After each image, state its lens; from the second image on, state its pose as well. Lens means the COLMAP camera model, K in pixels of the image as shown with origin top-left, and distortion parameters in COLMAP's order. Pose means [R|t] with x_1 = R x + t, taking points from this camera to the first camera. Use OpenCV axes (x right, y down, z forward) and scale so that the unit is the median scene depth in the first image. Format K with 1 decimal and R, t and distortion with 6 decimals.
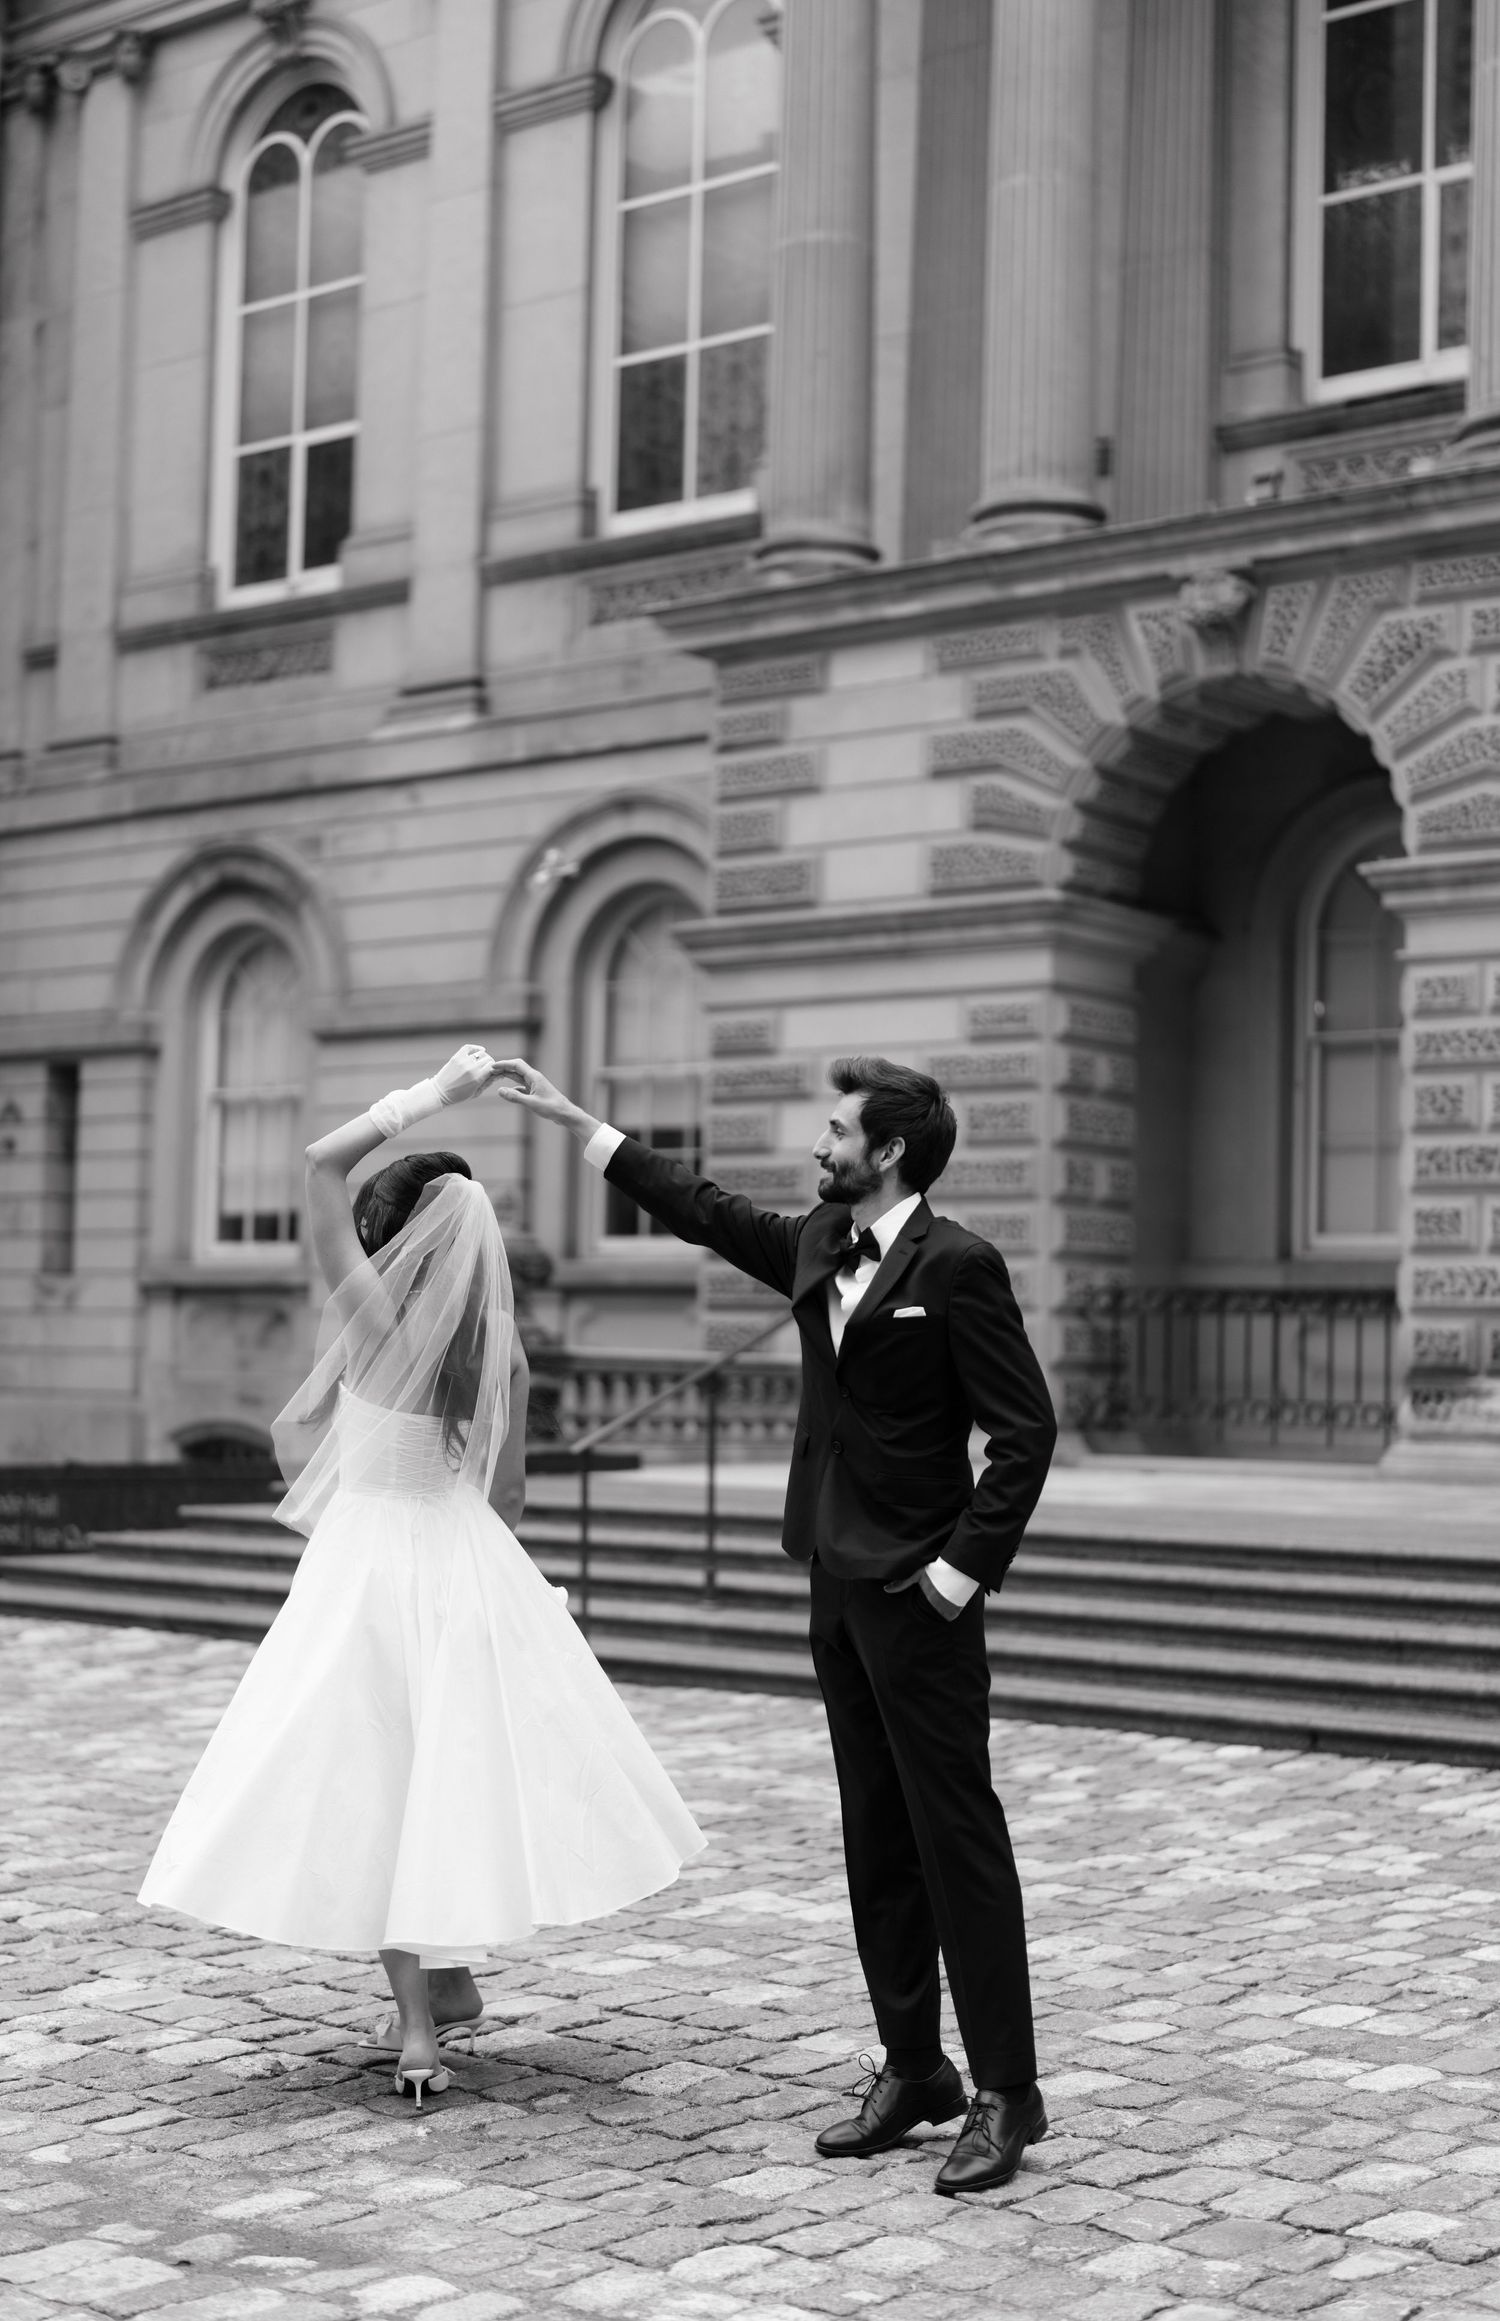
lens RADIAL K [[3265.8, 0, 702.7], [0, 3265.8, 1171.2], [0, 0, 1]] dist [0.011517, -0.010710]
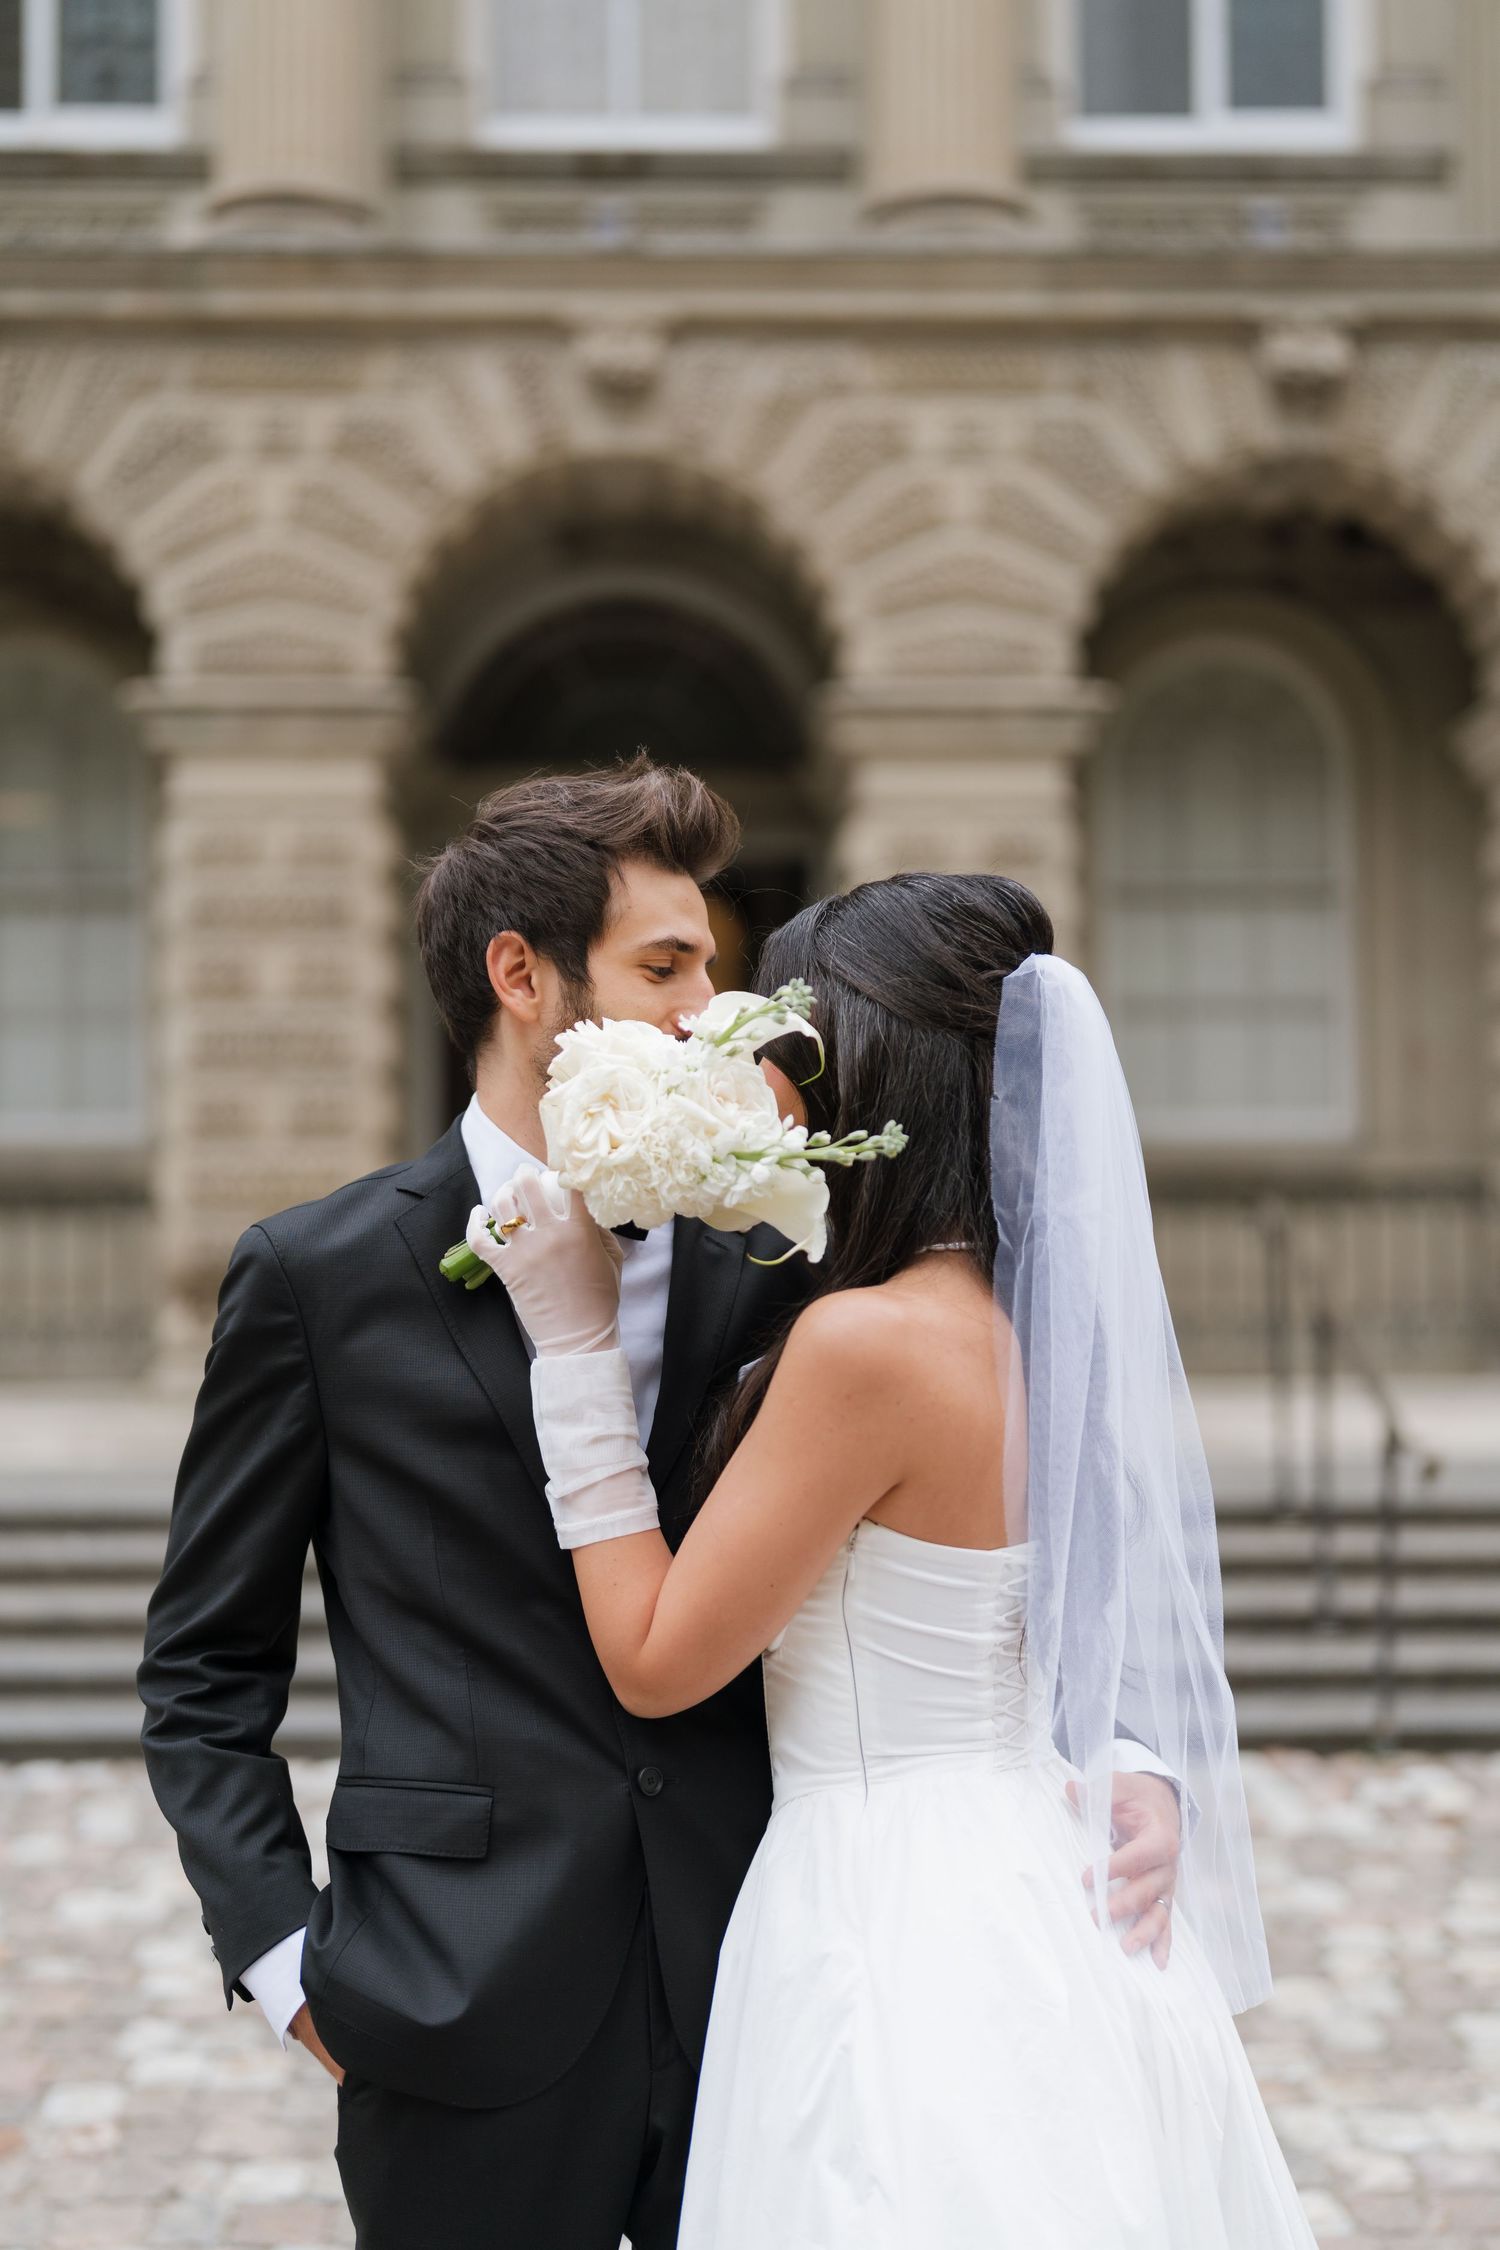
lens RADIAL K [[3173.0, 0, 750.0], [0, 3173.0, 1125.0], [0, 0, 1]] dist [-0.022252, 0.143590]
pose [[0.760784, 0.001641, 0.649003, -0.196800], [-0.016879, 0.999709, 0.017258, 0.002930], [-0.648786, -0.024084, 0.760590, 0.242087]]
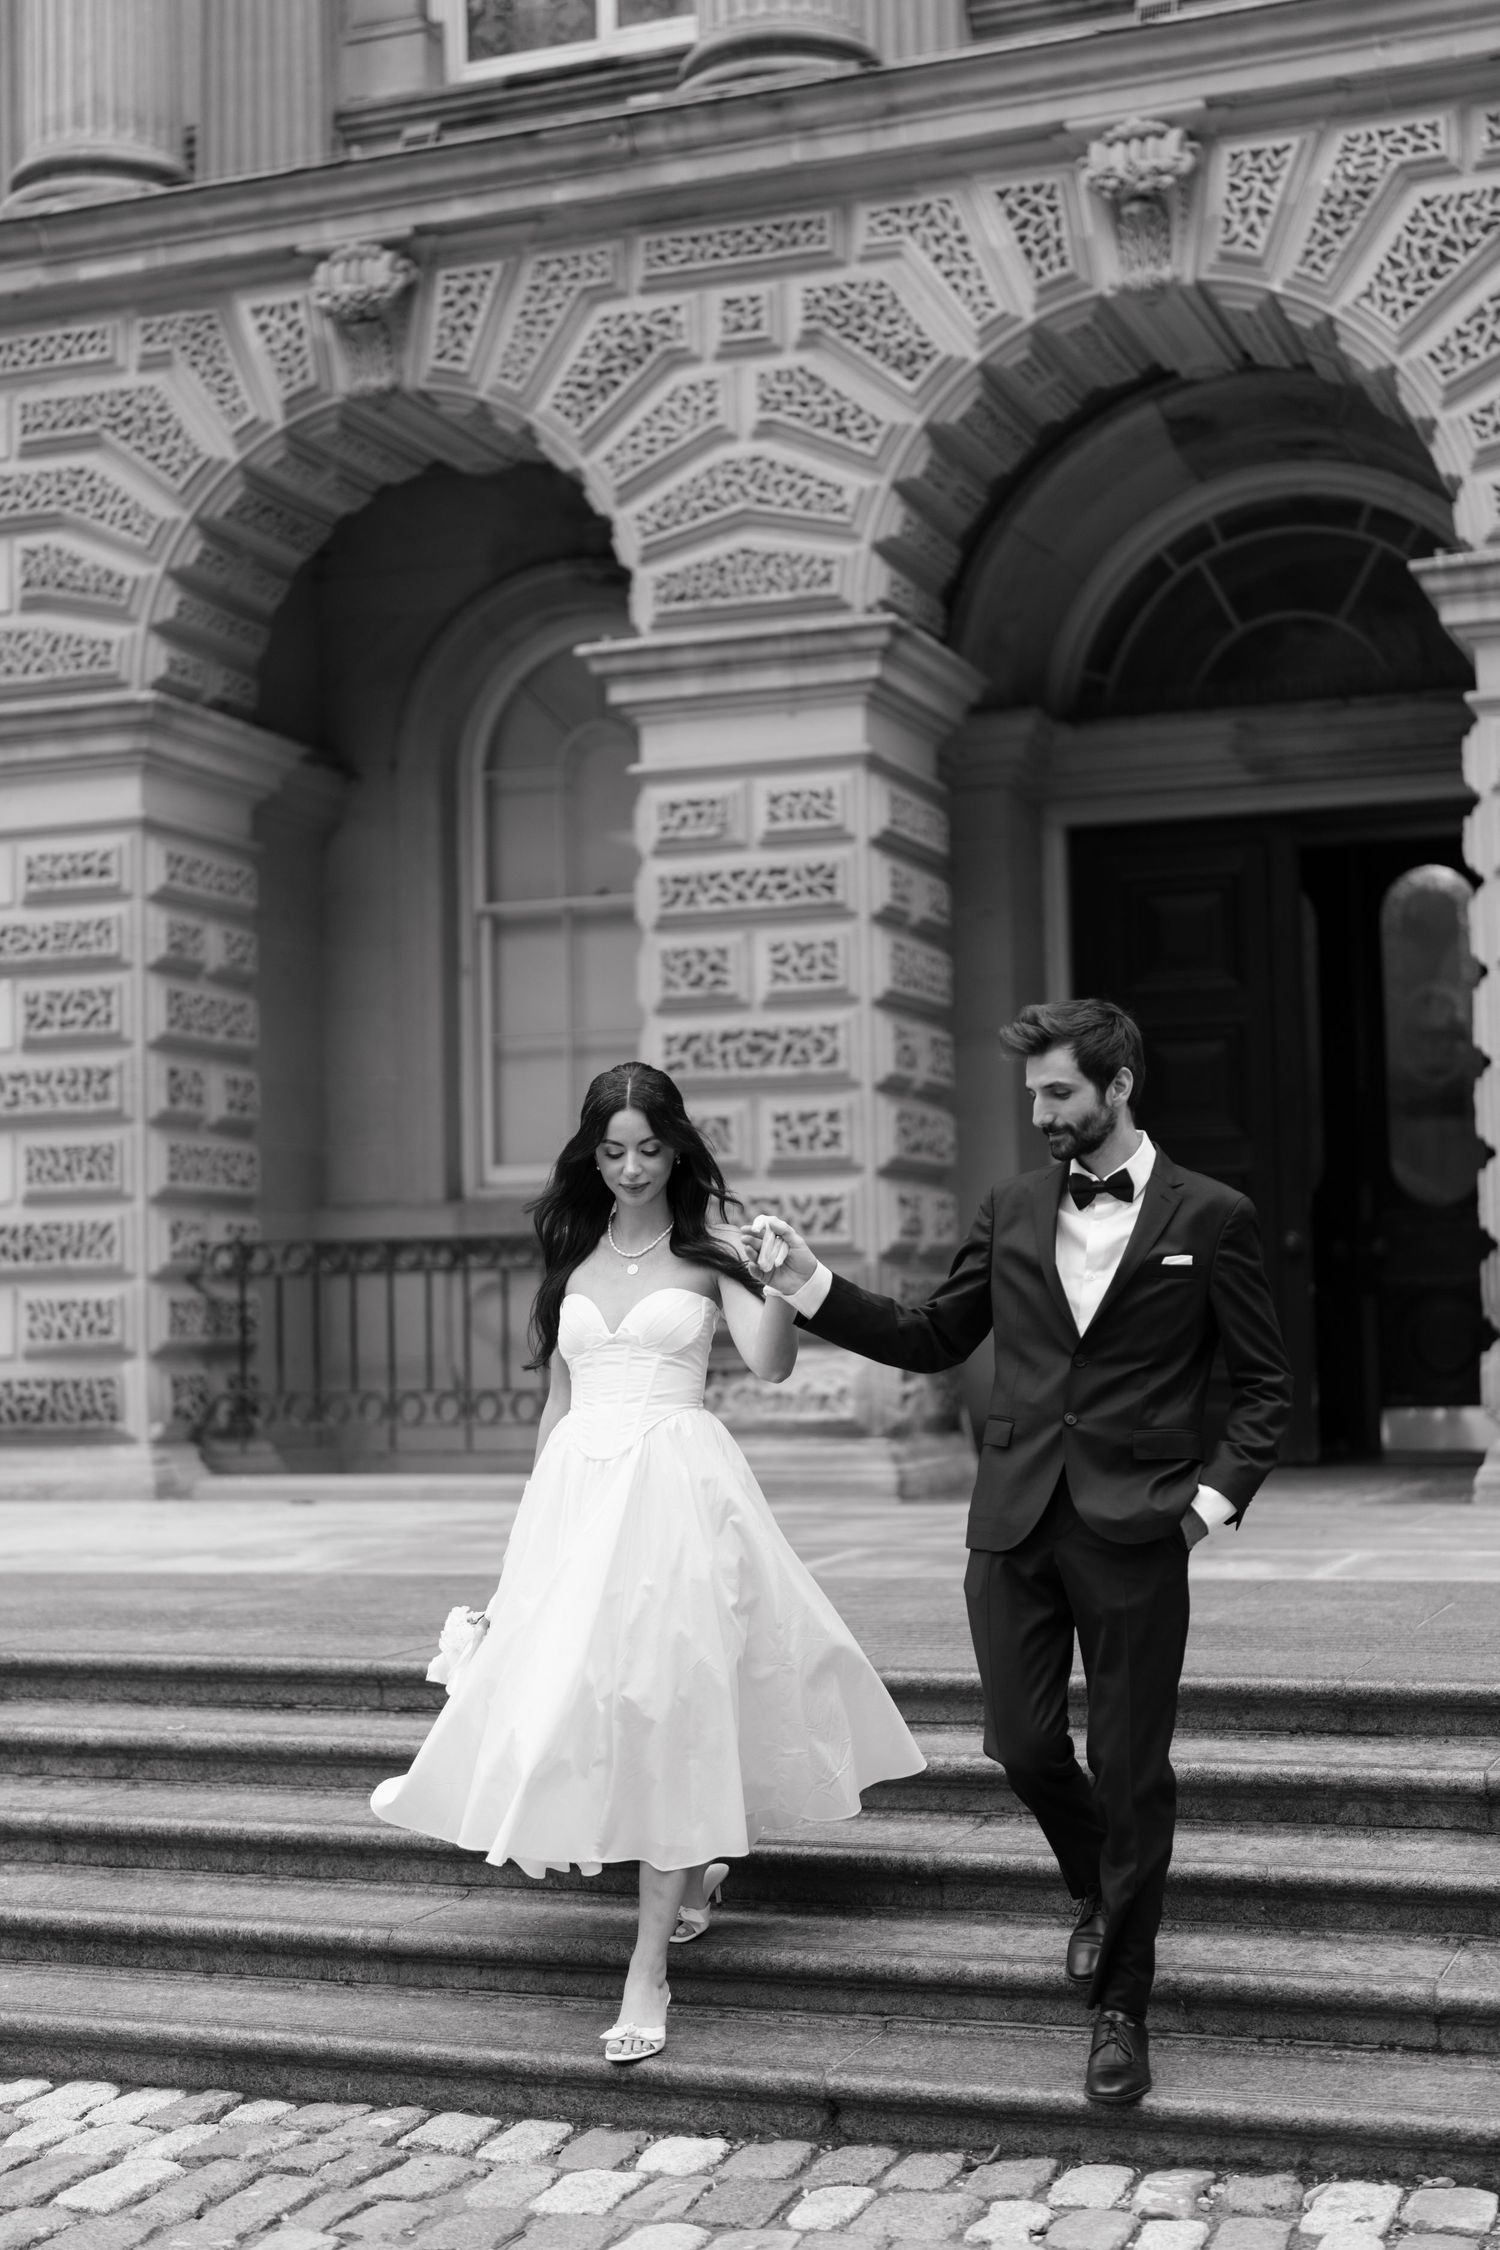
lens RADIAL K [[3116.9, 0, 750.0], [0, 3116.9, 1125.0], [0, 0, 1]] dist [0.001441, 0.051775]
pose [[0.949094, -0.020776, 0.314307, 0.017049], [0.022937, 0.999732, -0.003179, 0.014450], [-0.314157, 0.010226, 0.949316, 0.309375]]
